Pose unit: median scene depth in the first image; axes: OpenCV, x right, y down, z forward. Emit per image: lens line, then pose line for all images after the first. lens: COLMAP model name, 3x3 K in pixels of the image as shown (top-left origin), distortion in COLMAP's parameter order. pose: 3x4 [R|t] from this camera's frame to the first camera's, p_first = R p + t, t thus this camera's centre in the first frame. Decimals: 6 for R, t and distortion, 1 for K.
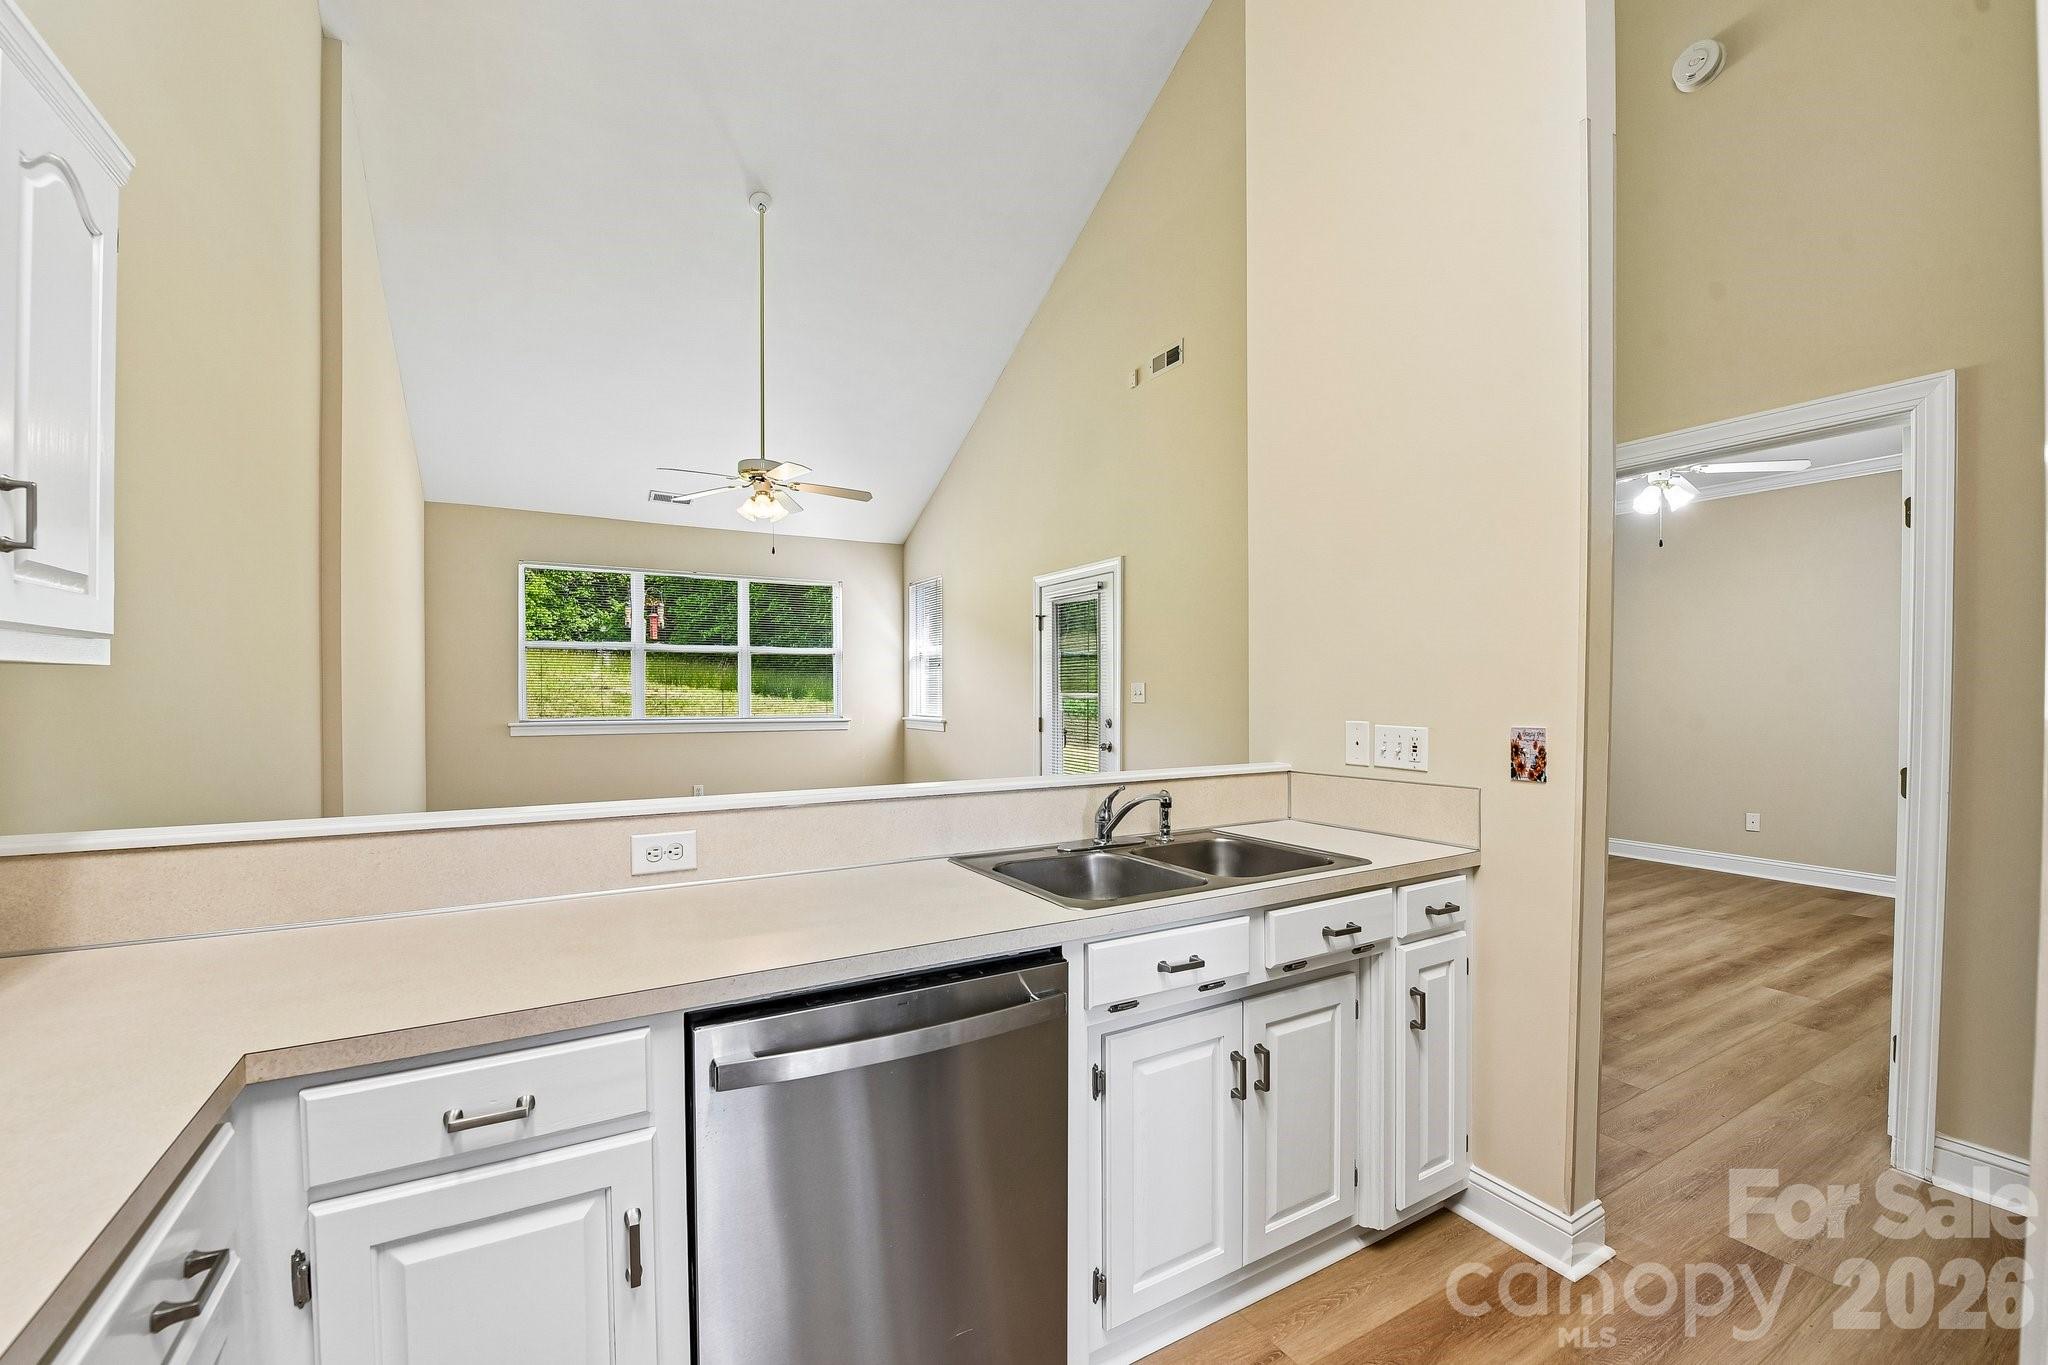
lens RADIAL K [[839.5, 0, 1018.3], [0, 839.5, 701.6], [0, 0, 1]] dist [-0.017466, -0.000003]
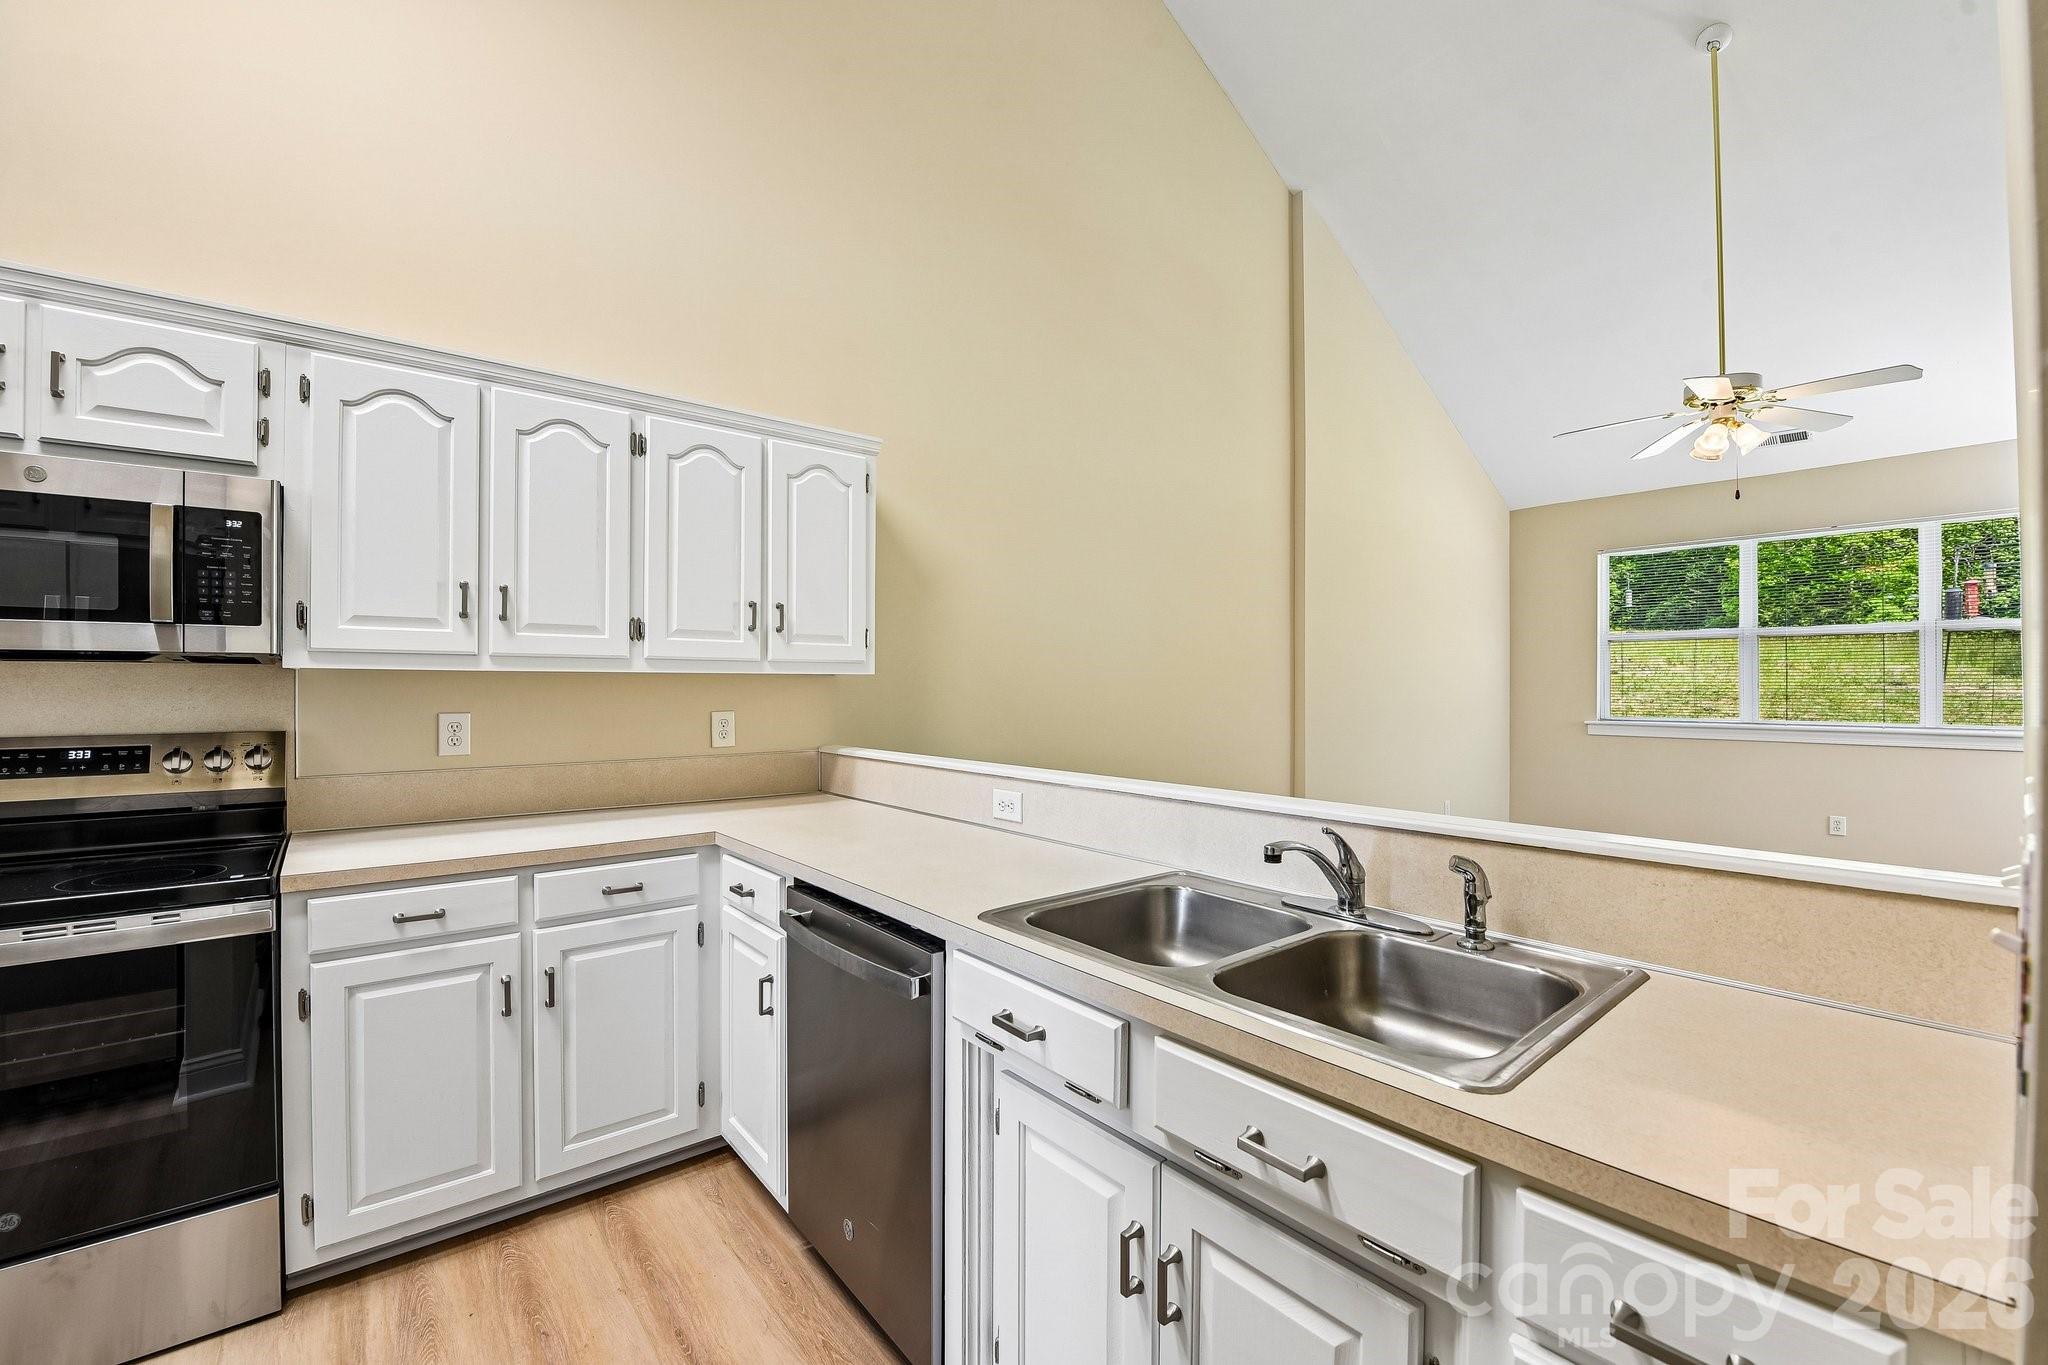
lens RADIAL K [[838.1, 0, 1029.9], [0, 838.1, 680.3], [0, 0, 1]] dist [-0.021790, -0.000379]
pose [[0.172567, -0.007855, -0.984967, 0.260587], [-0.013997, 0.999848, -0.010426, -0.001943], [0.984898, 0.015585, 0.172430, 0.230409]]
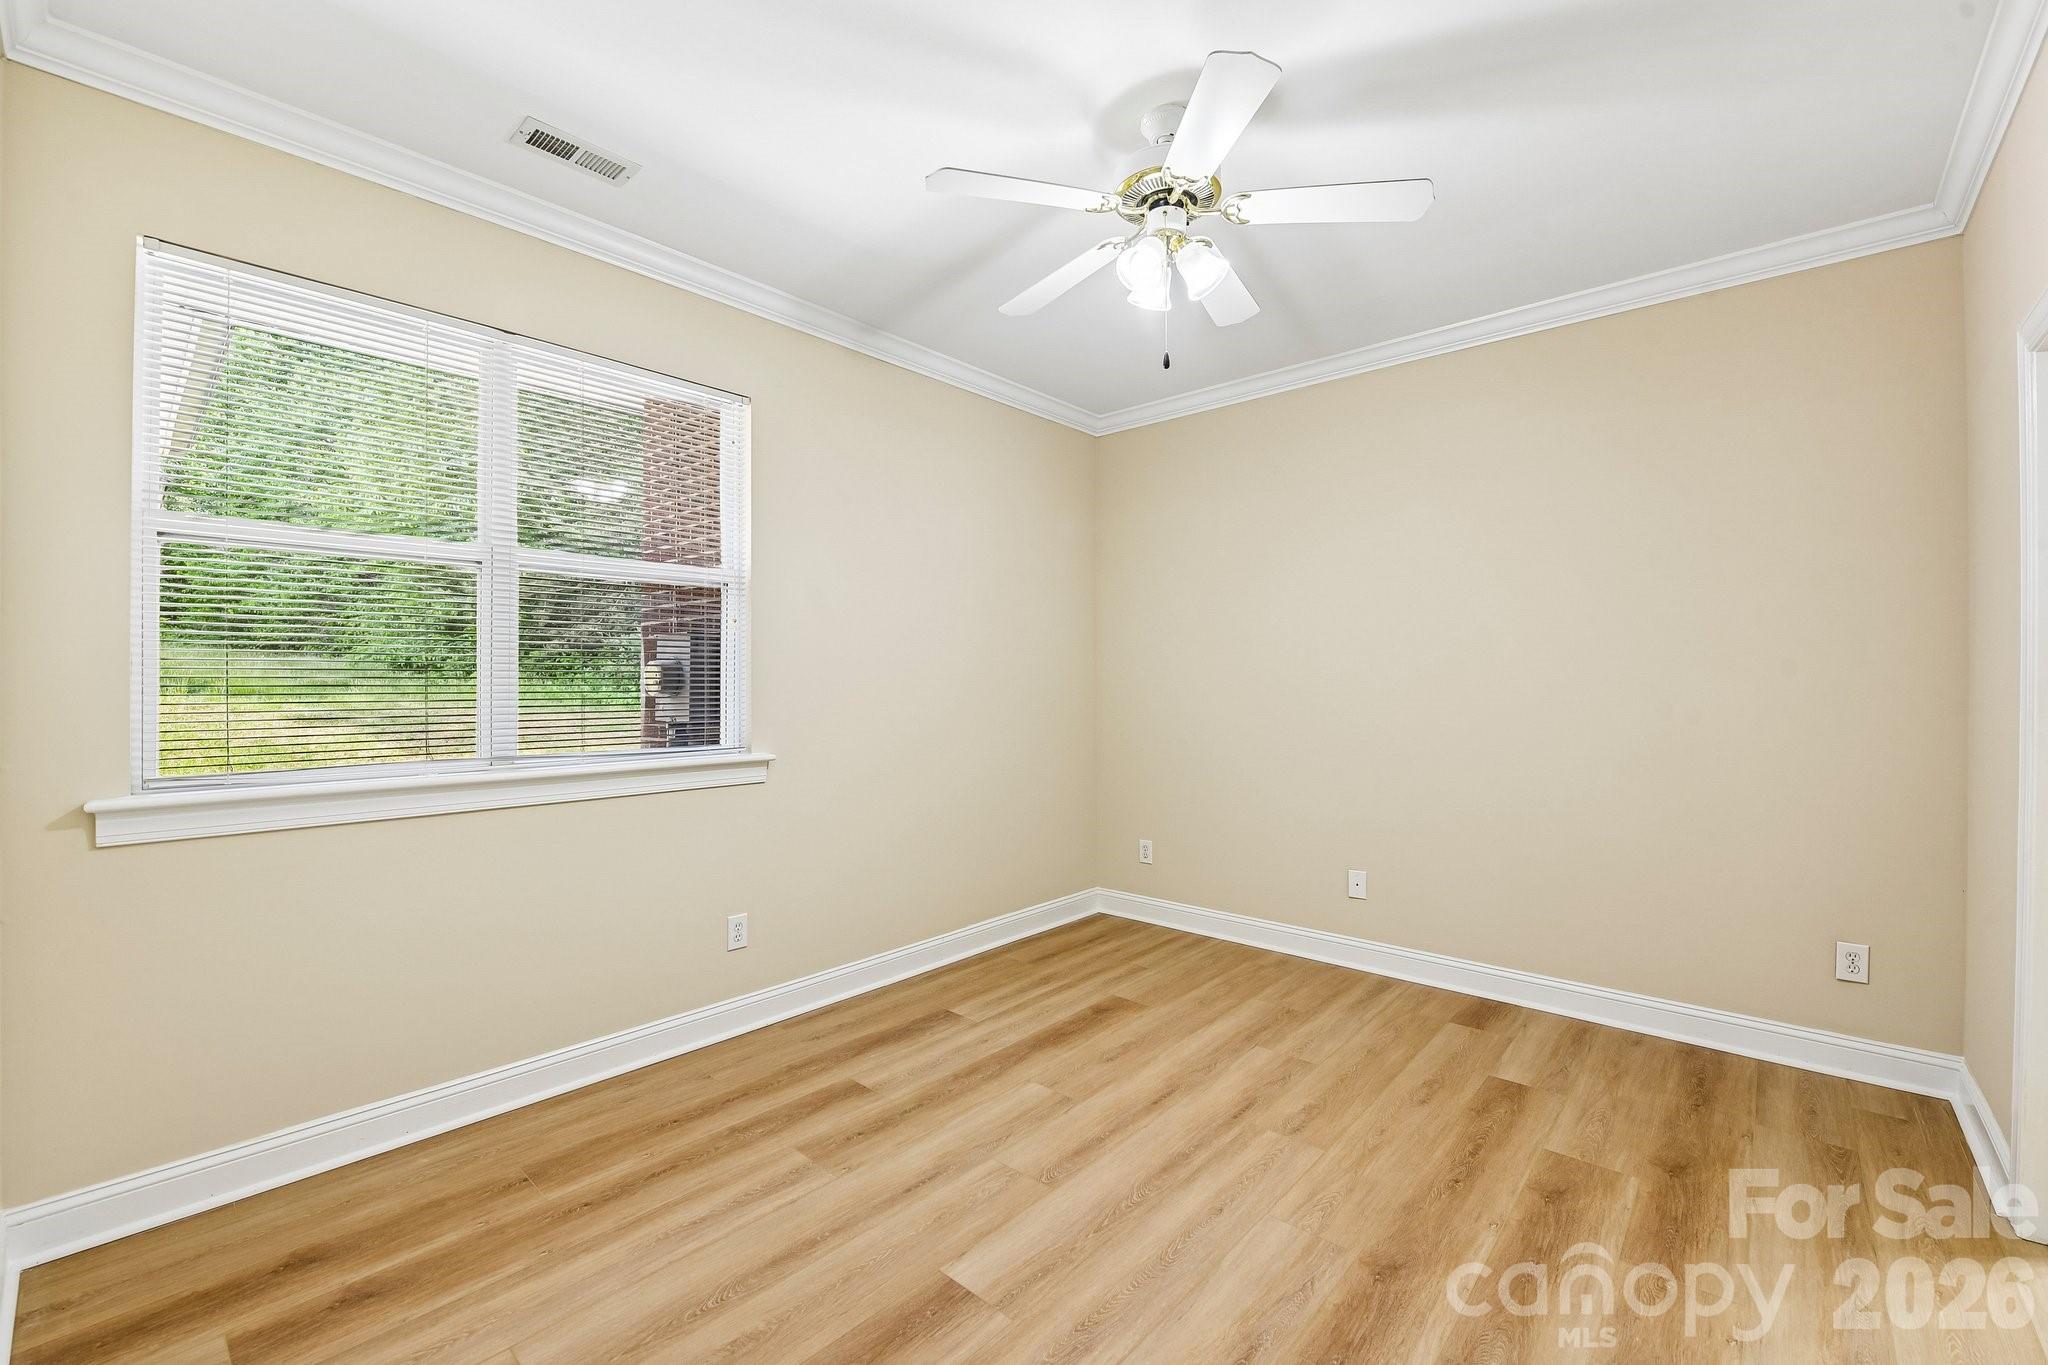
lens RADIAL K [[845.1, 0, 1017.6], [0, 845.1, 681.3], [0, 0, 1]] dist [-0.018238, -0.000508]
pose [[0.948997, -0.001418, 0.315282, 0.404083], [0.005235, 0.999923, -0.011260, -0.004213], [-0.315242, 0.012336, 0.948931, 0.431570]]
